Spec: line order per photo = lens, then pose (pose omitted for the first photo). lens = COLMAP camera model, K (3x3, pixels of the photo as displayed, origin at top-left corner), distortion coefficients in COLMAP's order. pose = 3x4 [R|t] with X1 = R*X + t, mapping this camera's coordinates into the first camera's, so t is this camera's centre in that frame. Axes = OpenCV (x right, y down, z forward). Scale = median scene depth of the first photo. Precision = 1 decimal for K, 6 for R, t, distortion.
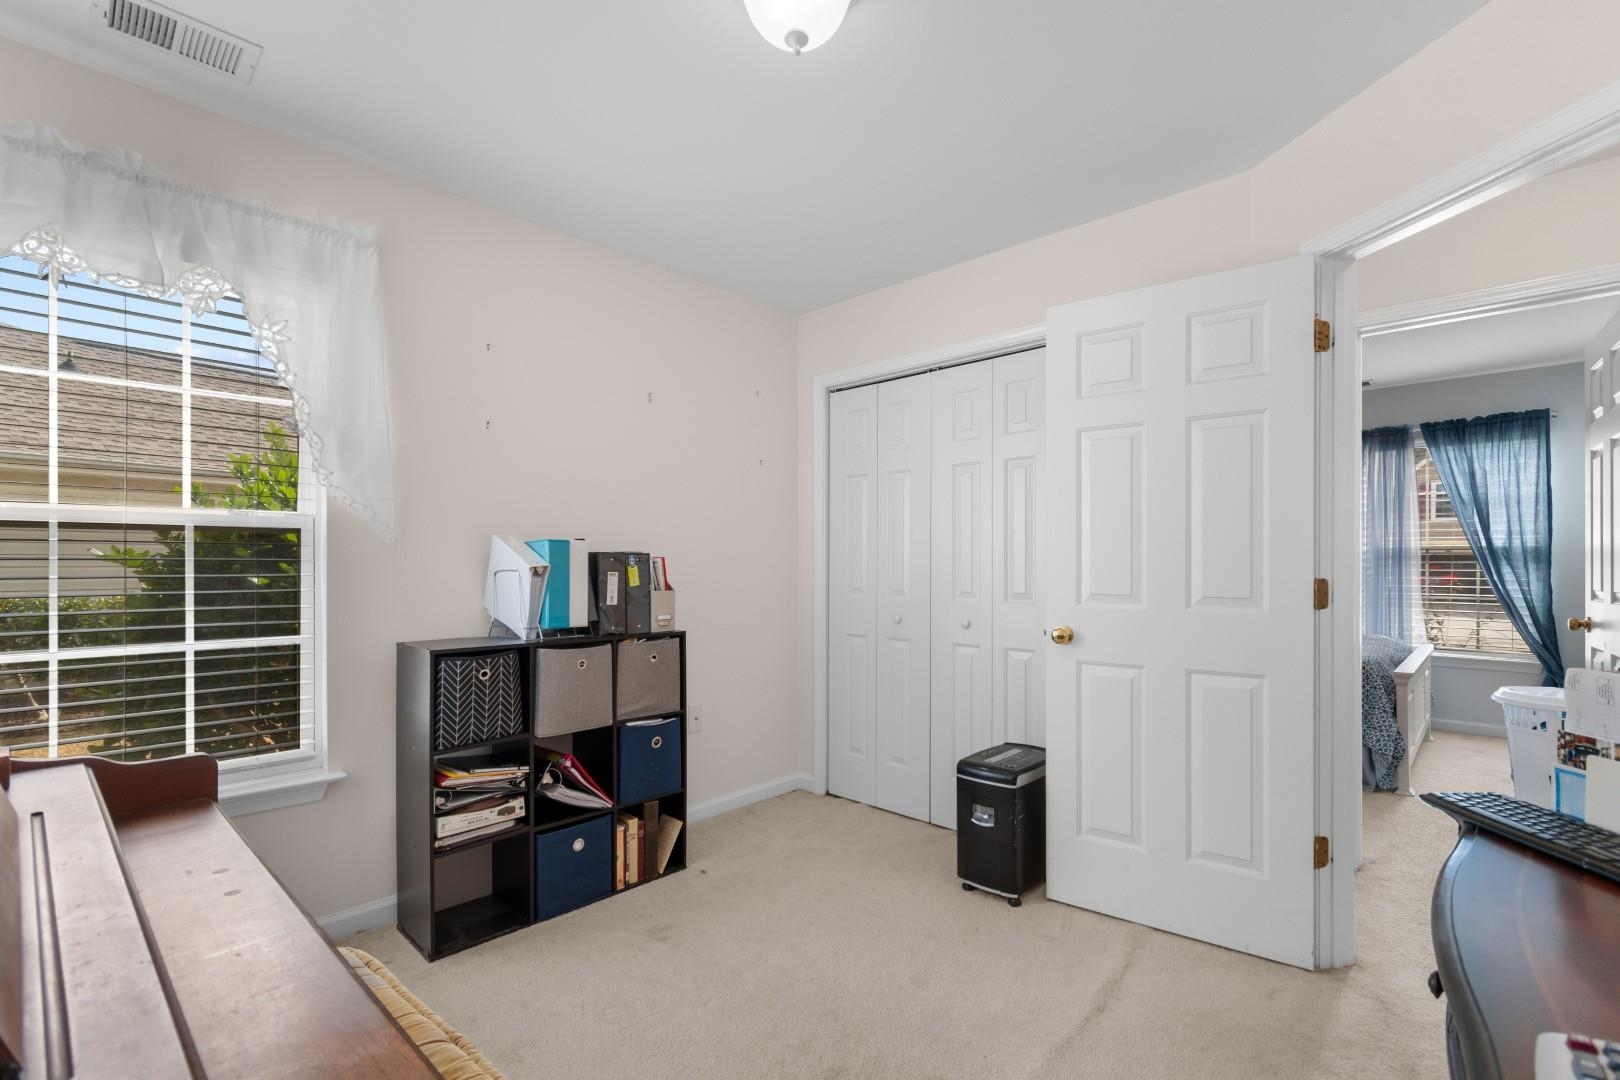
lens RADIAL K [[720.6, 0, 814.7], [0, 720.6, 558.7], [0, 0, 1]] dist [-0.000050, 0.000150]
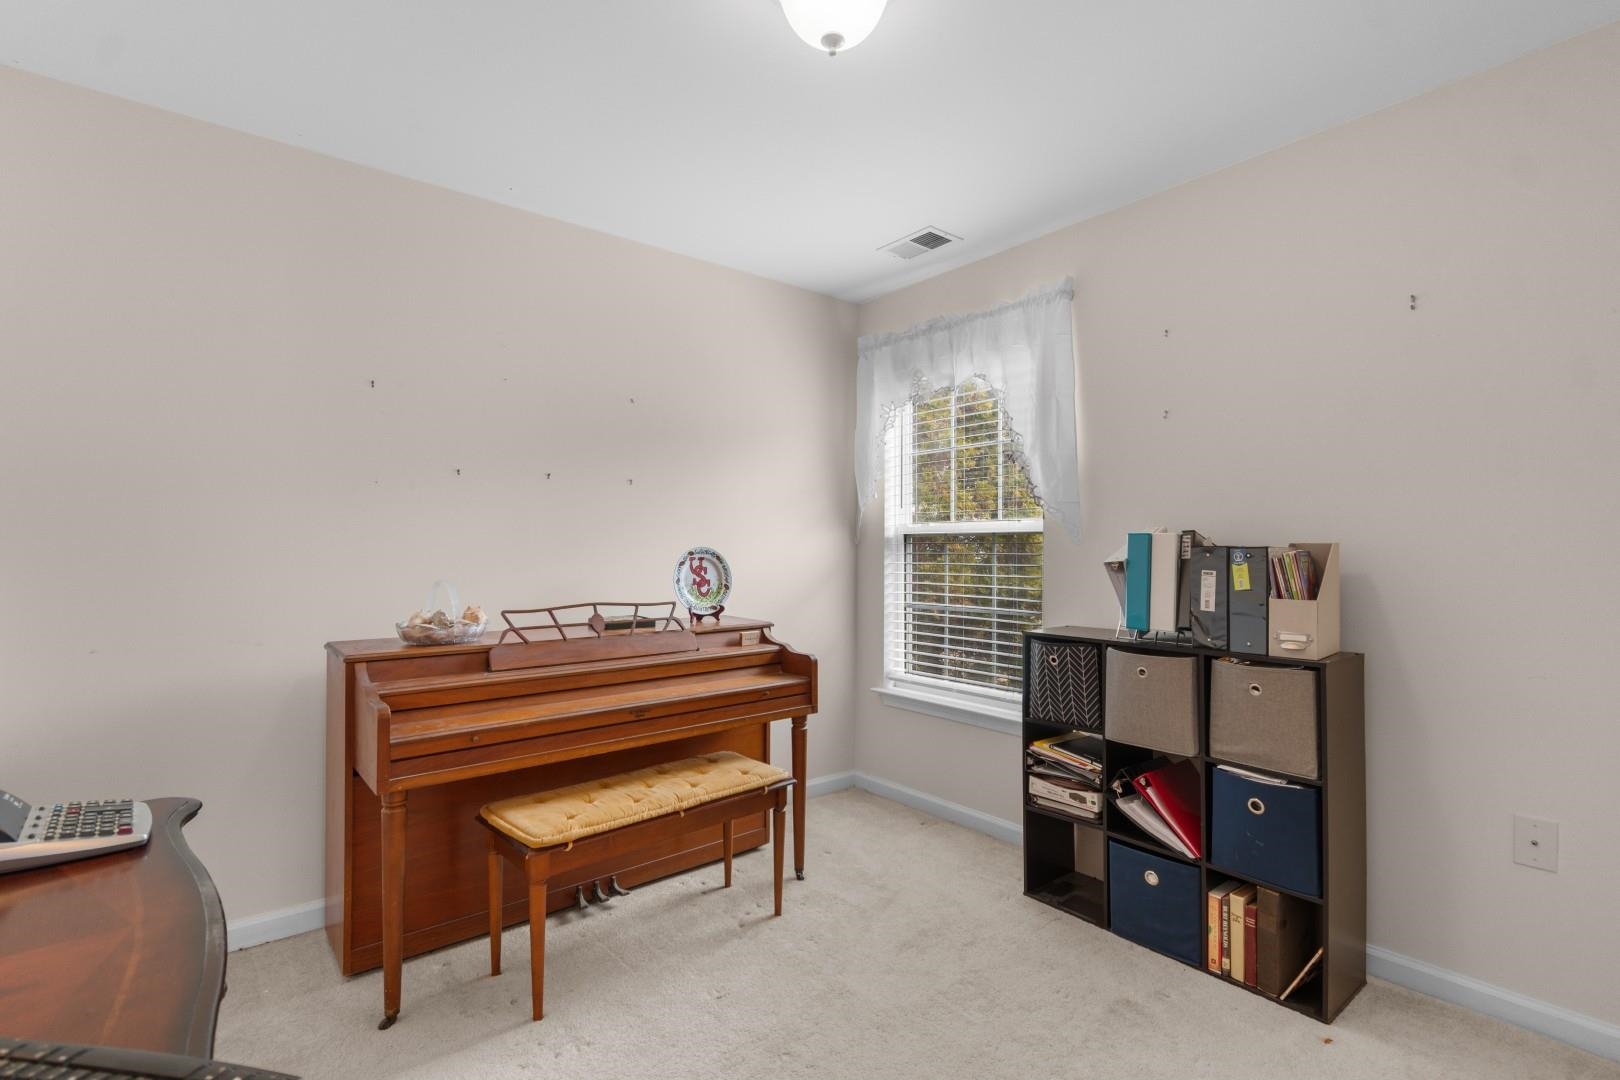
lens RADIAL K [[768.5, 0, 813.8], [0, 768.5, 539.9], [0, 0, 1]] dist [-0.000676, -0.000446]
pose [[-0.145320, -0.014976, -0.989271, 0.630879], [0.003538, 0.999871, -0.015656, -0.003571], [0.989378, -0.005775, -0.145248, 0.686375]]
